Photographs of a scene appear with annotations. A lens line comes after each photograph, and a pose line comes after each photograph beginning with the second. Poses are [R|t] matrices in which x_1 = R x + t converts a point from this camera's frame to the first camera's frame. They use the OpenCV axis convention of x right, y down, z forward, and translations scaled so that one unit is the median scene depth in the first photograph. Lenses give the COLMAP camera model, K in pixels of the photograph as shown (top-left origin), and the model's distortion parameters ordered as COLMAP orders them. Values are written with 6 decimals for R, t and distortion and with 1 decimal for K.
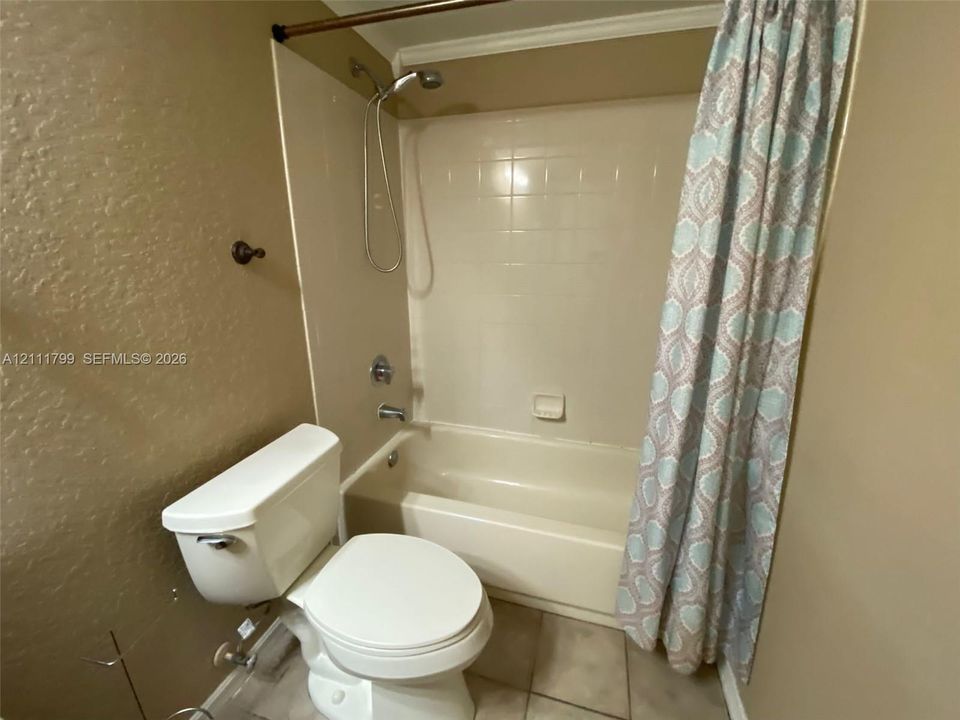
lens RADIAL K [[386.0, 0, 480.5], [0, 386.0, 363.9], [0, 0, 1]] dist [0.030056, -0.024172]
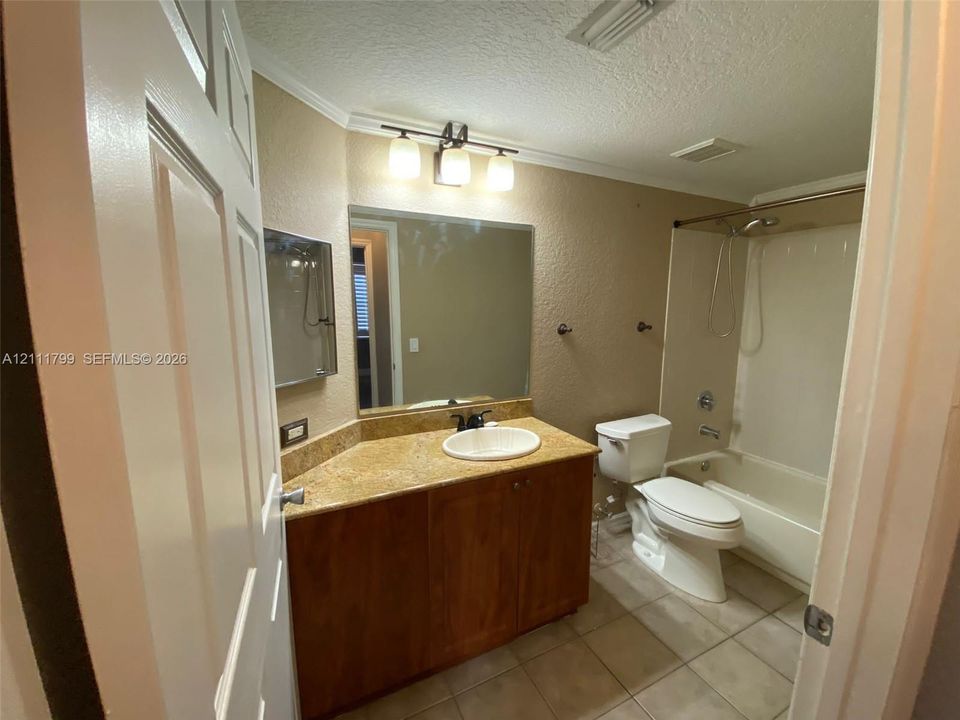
lens RADIAL K [[388.1, 0, 480.0], [0, 388.1, 360.0], [0, 0, 1]] dist [0.028788, -0.025532]
pose [[0.669092, 0.101873, -0.736165, 0.392975], [-0.206251, 0.977103, -0.052244, 0.189234], [0.713987, 0.186791, 0.674783, -1.035901]]
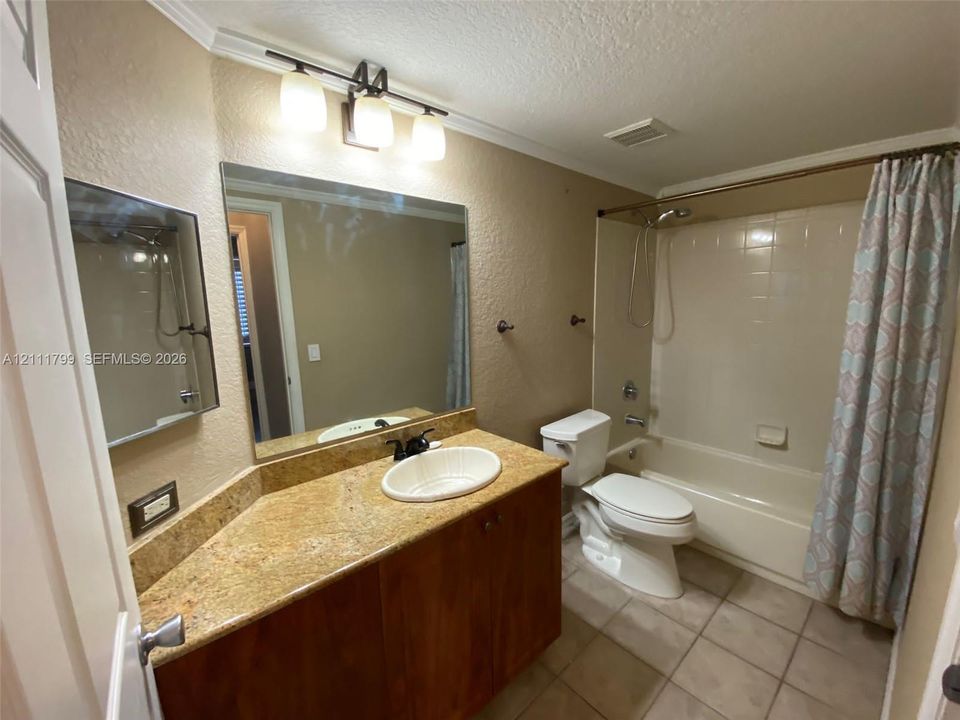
lens RADIAL K [[388.1, 0, 480.0], [0, 388.1, 360.0], [0, 0, 1]] dist [0.028788, -0.025532]
pose [[0.842286, 0.055602, -0.536155, 0.090038], [-0.120723, 0.988857, -0.087103, 0.162252], [0.525337, 0.138092, 0.839614, -0.942071]]
